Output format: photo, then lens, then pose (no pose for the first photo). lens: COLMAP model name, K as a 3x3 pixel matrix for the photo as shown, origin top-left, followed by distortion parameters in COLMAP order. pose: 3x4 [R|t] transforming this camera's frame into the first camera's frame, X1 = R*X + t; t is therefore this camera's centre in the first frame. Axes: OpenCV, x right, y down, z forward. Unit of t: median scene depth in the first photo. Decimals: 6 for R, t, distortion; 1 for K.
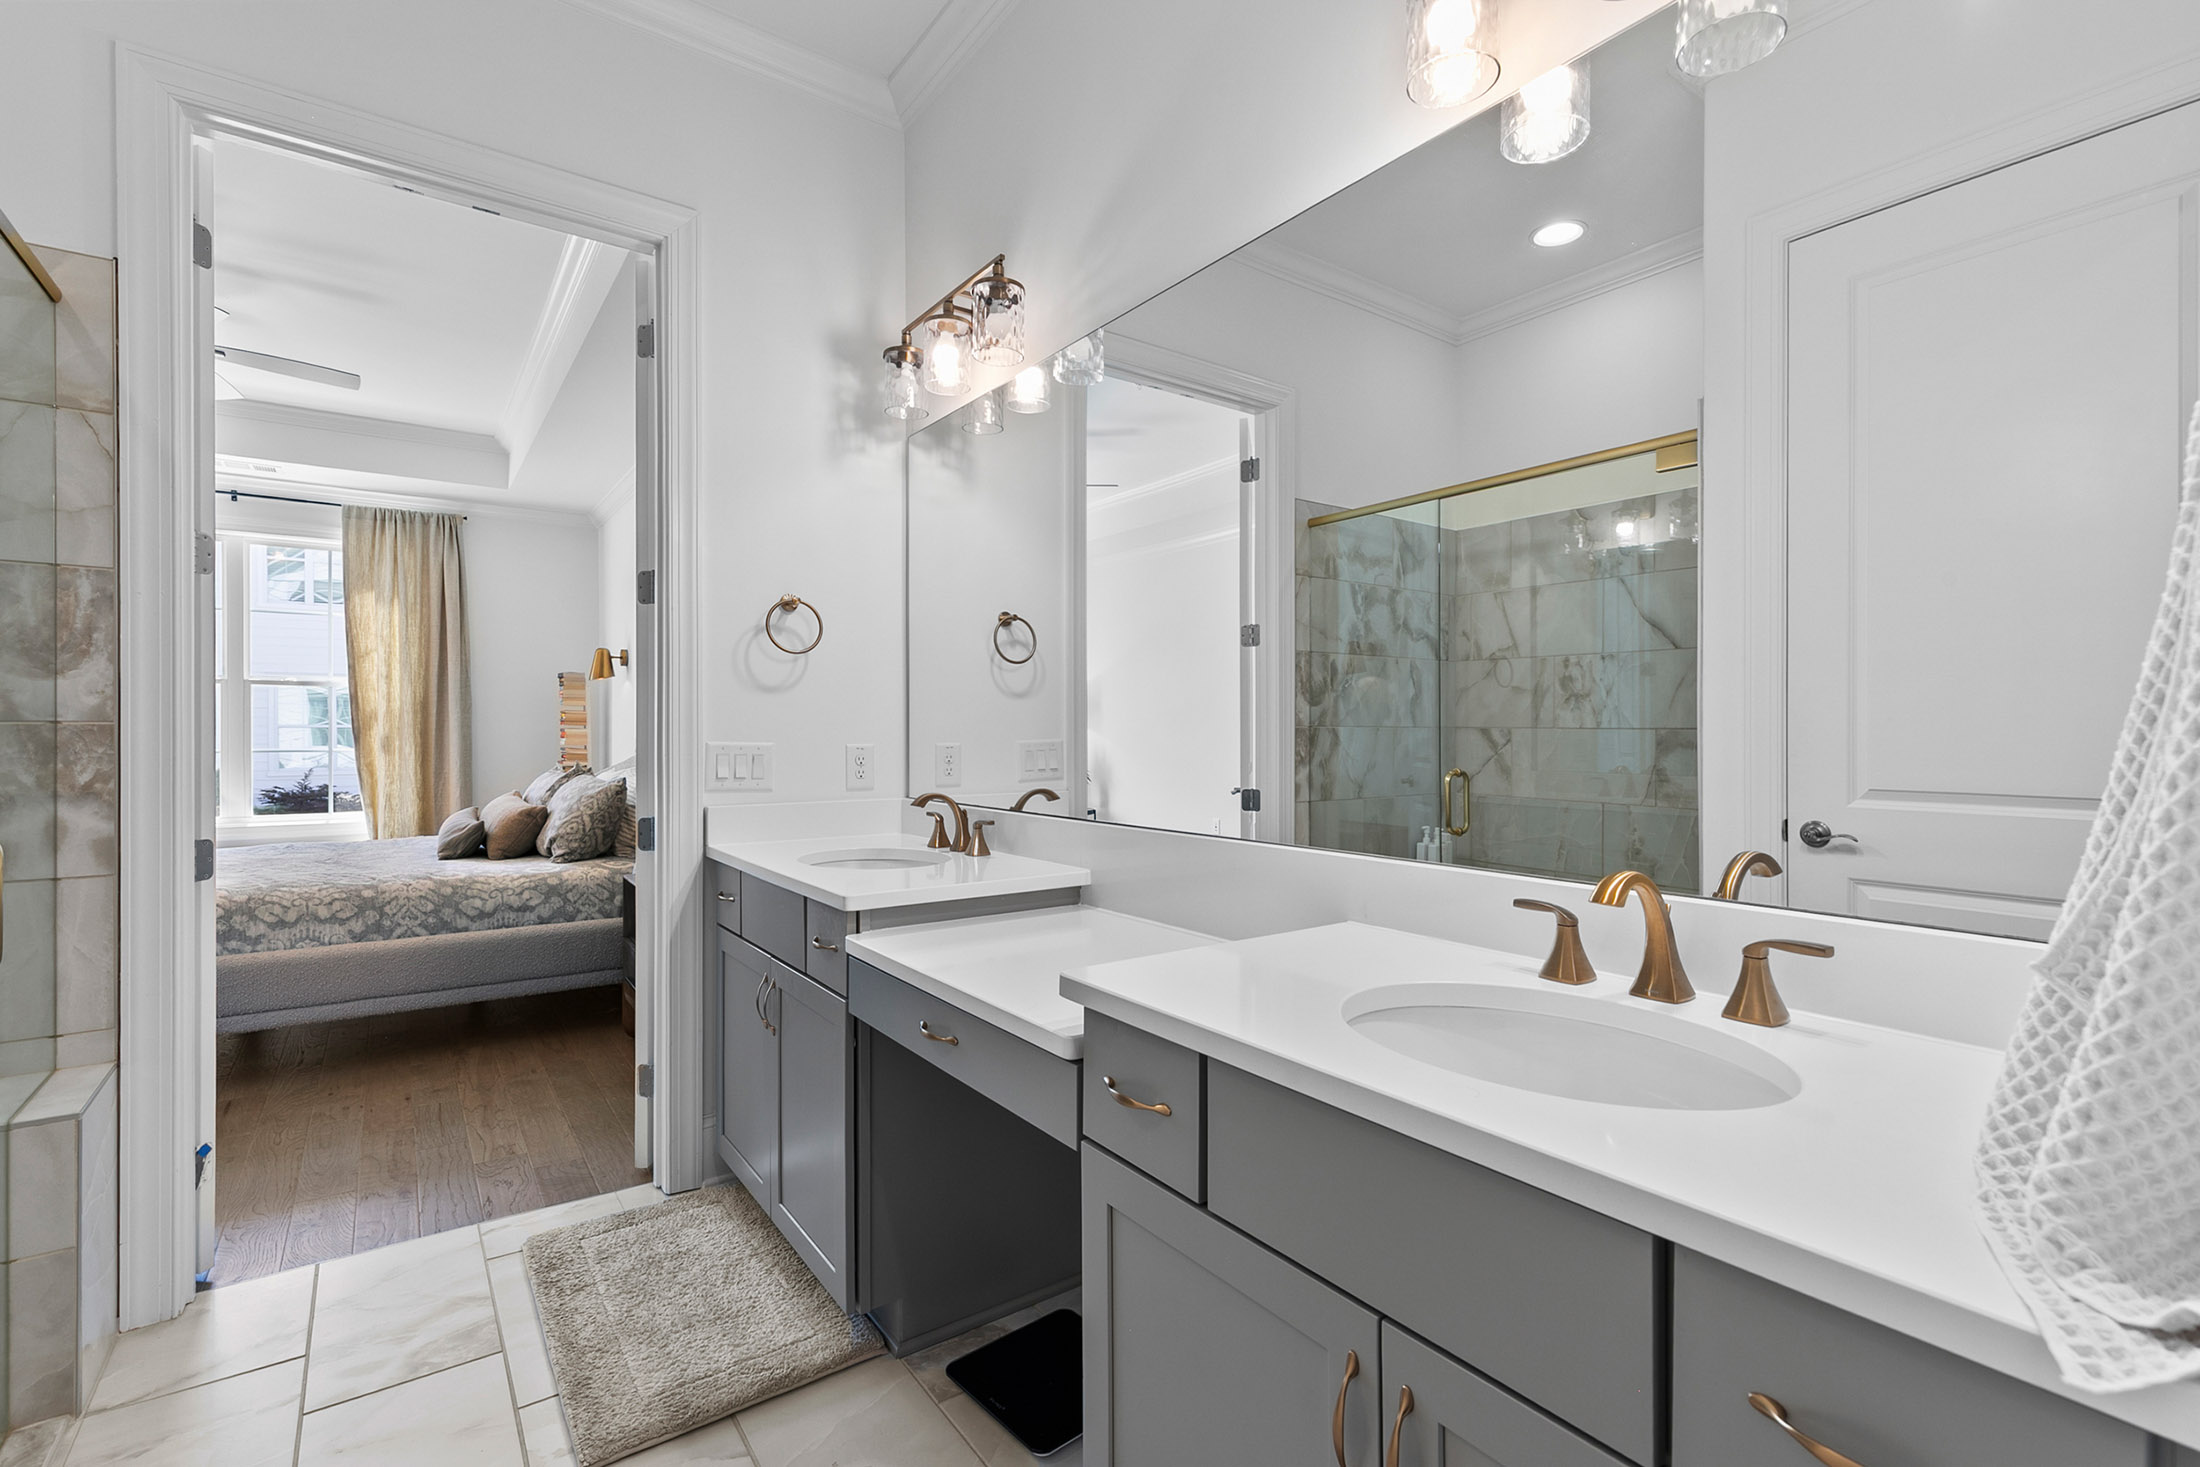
lens RADIAL K [[996.8, 0, 1165.3], [0, 996.8, 723.7], [0, 0, 1]] dist [0.007269, -0.001168]
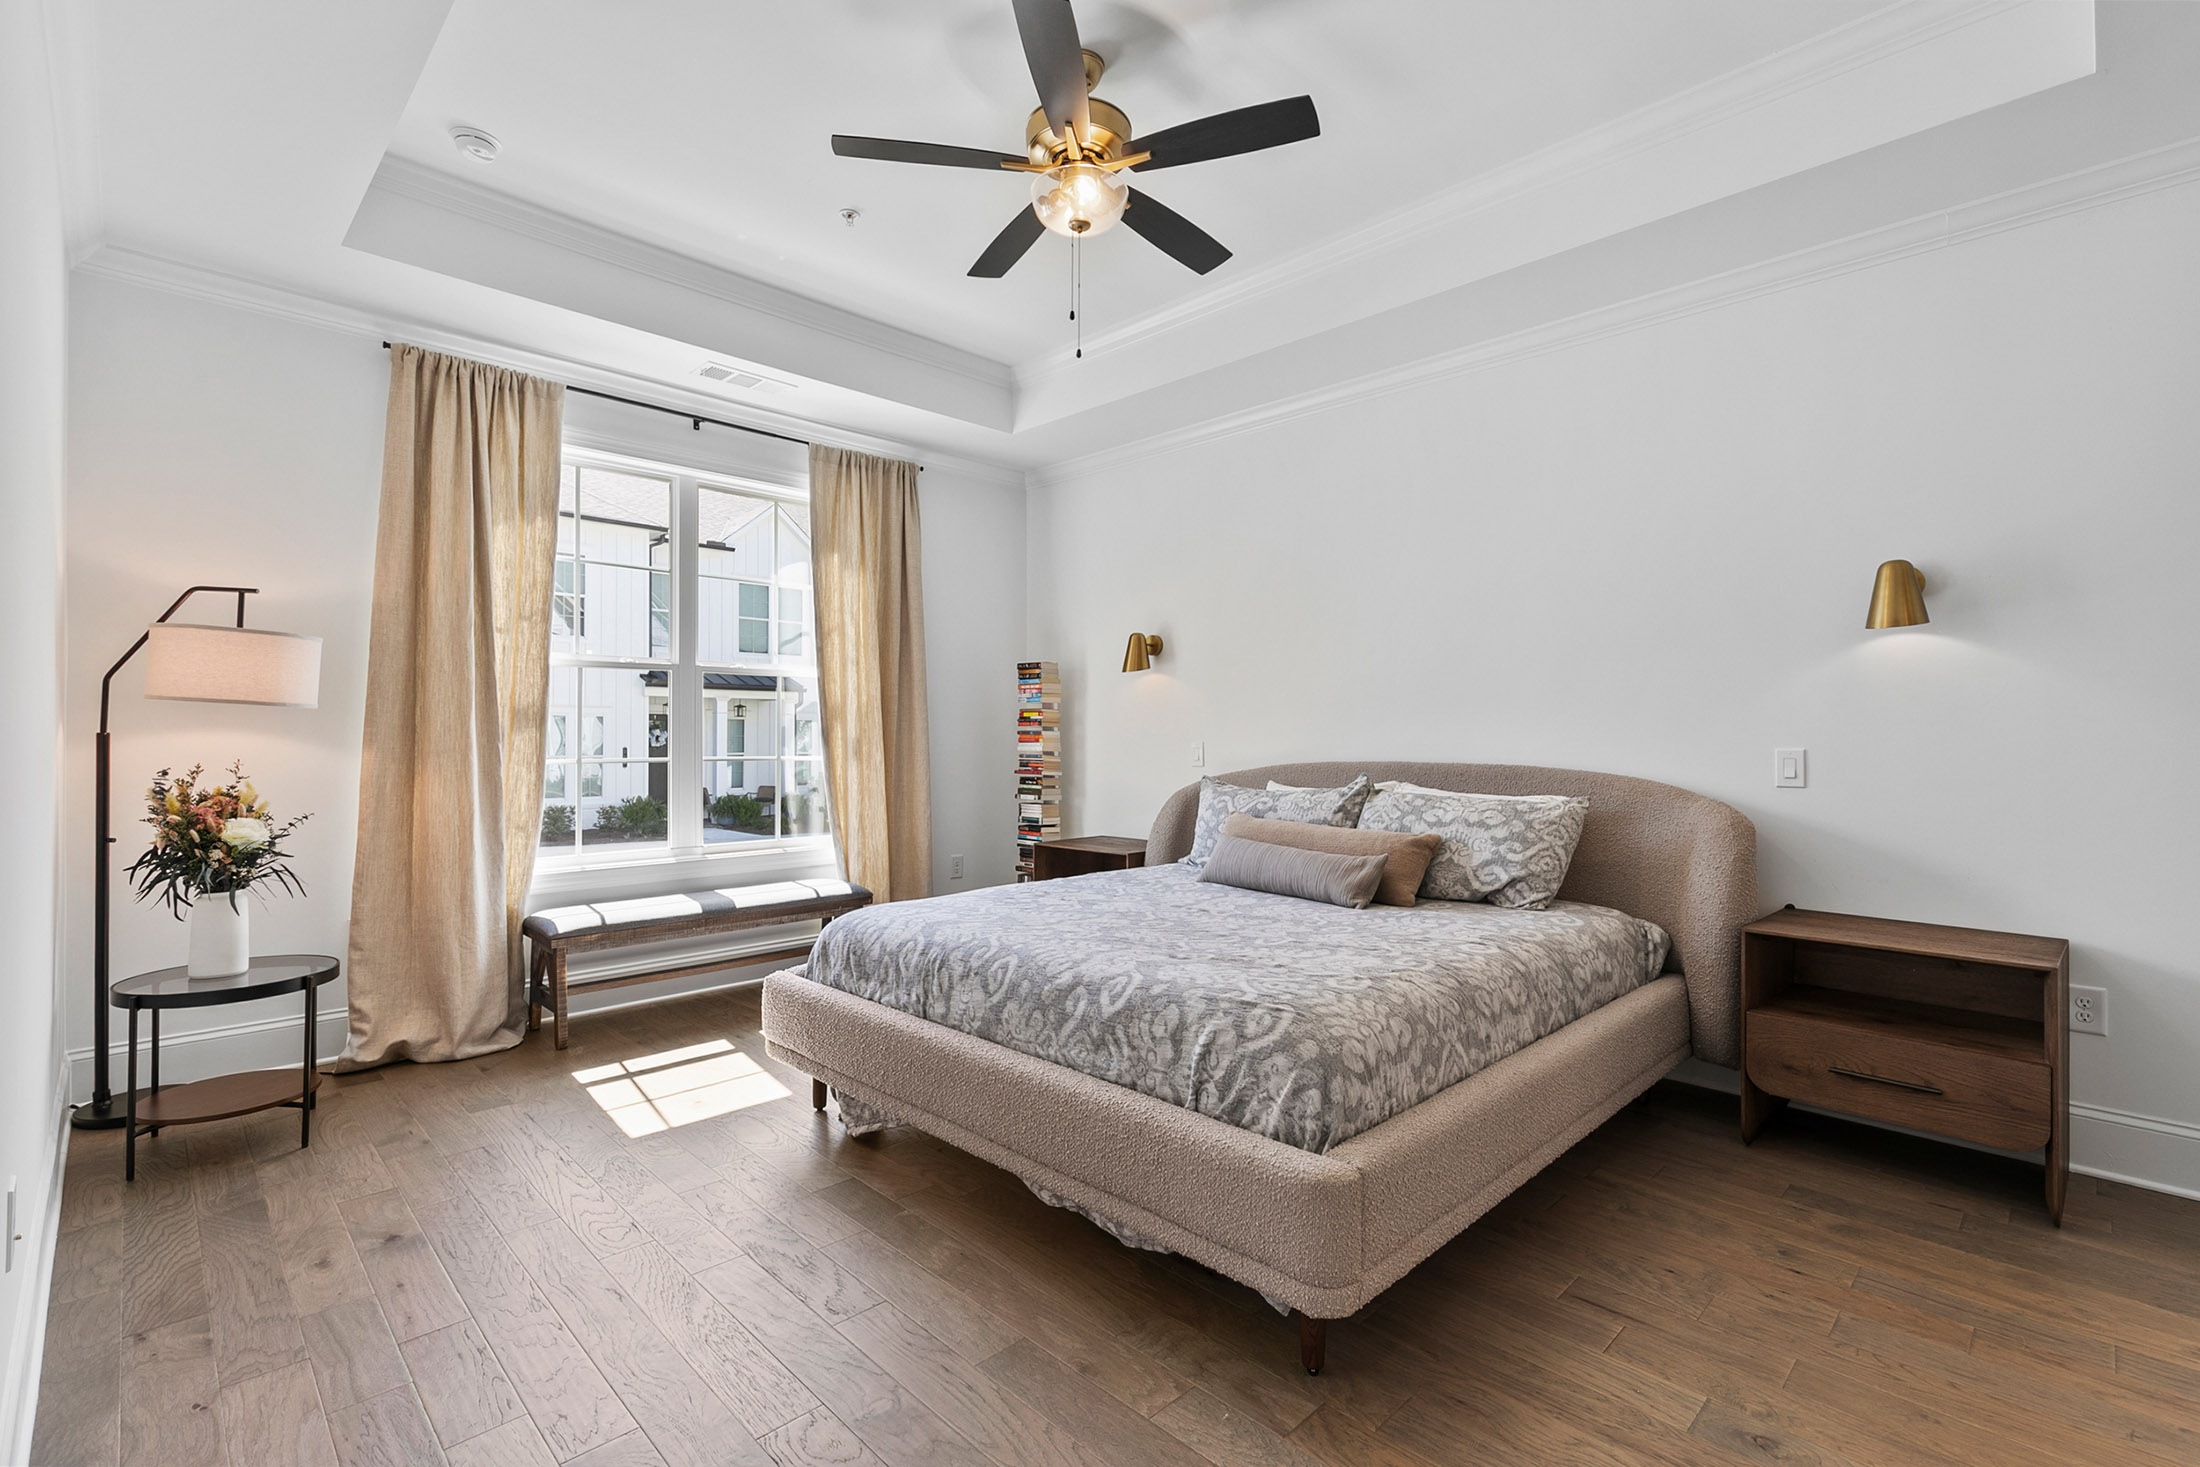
lens RADIAL K [[996.8, 0, 1107.6], [0, 996.8, 725.4], [0, 0, 1]] dist [0.007269, -0.001168]
pose [[0.990001, 0.009156, 0.140766, -0.690552], [-0.009262, 0.999957, 0.000098, -0.000456], [-0.140759, -0.001401, 0.990043, 0.194395]]
